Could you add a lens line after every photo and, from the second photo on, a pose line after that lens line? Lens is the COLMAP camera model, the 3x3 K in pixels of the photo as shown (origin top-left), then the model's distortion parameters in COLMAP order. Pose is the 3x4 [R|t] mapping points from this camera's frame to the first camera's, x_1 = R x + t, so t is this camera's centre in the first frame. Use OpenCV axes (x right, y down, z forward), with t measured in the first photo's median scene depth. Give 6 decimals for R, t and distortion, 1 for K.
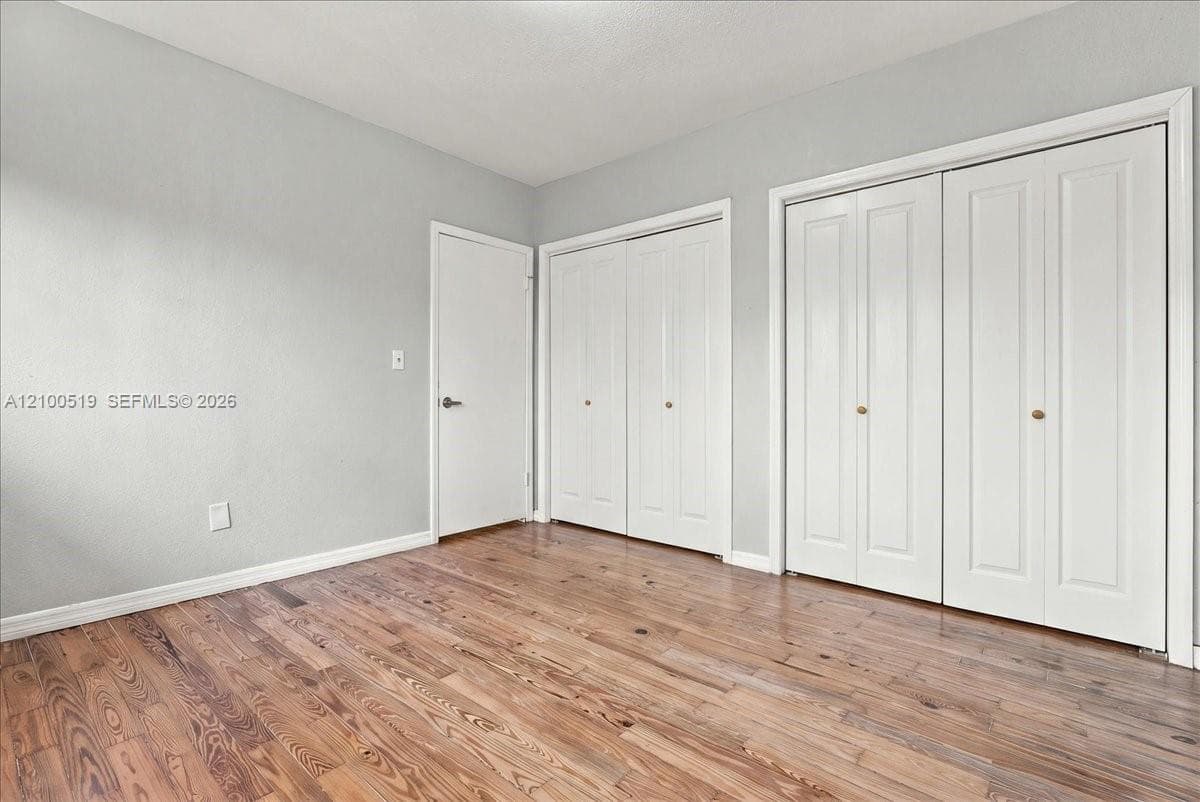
lens RADIAL K [[557.9, 0, 590.7], [0, 557.9, 390.8], [0, 0, 1]] dist [-0.005581, 0.000469]
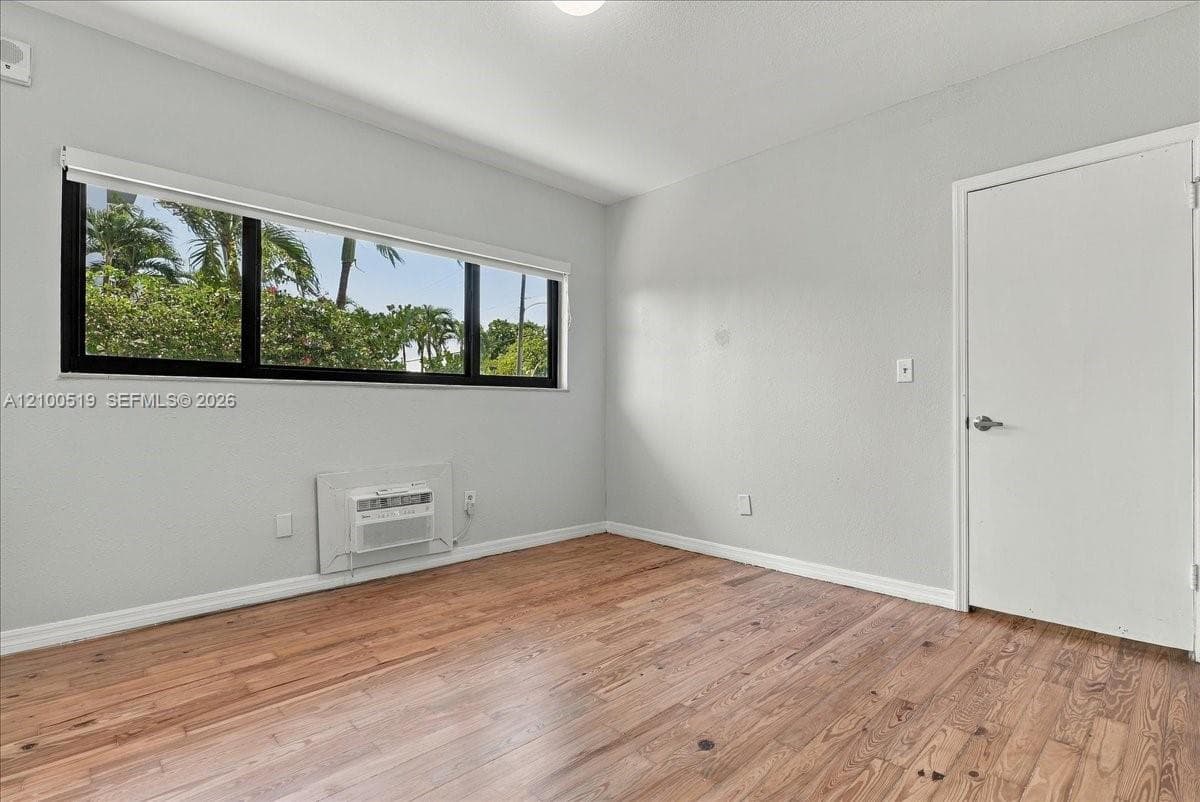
lens RADIAL K [[557.9, 0, 589.7], [0, 557.9, 408.8], [0, 0, 1]] dist [-0.005581, 0.000469]
pose [[-0.066752, -0.000300, -0.997770, 0.678750], [-0.002665, 0.999996, -0.000122, 0.005094], [0.997766, 0.002651, -0.066752, 0.756124]]
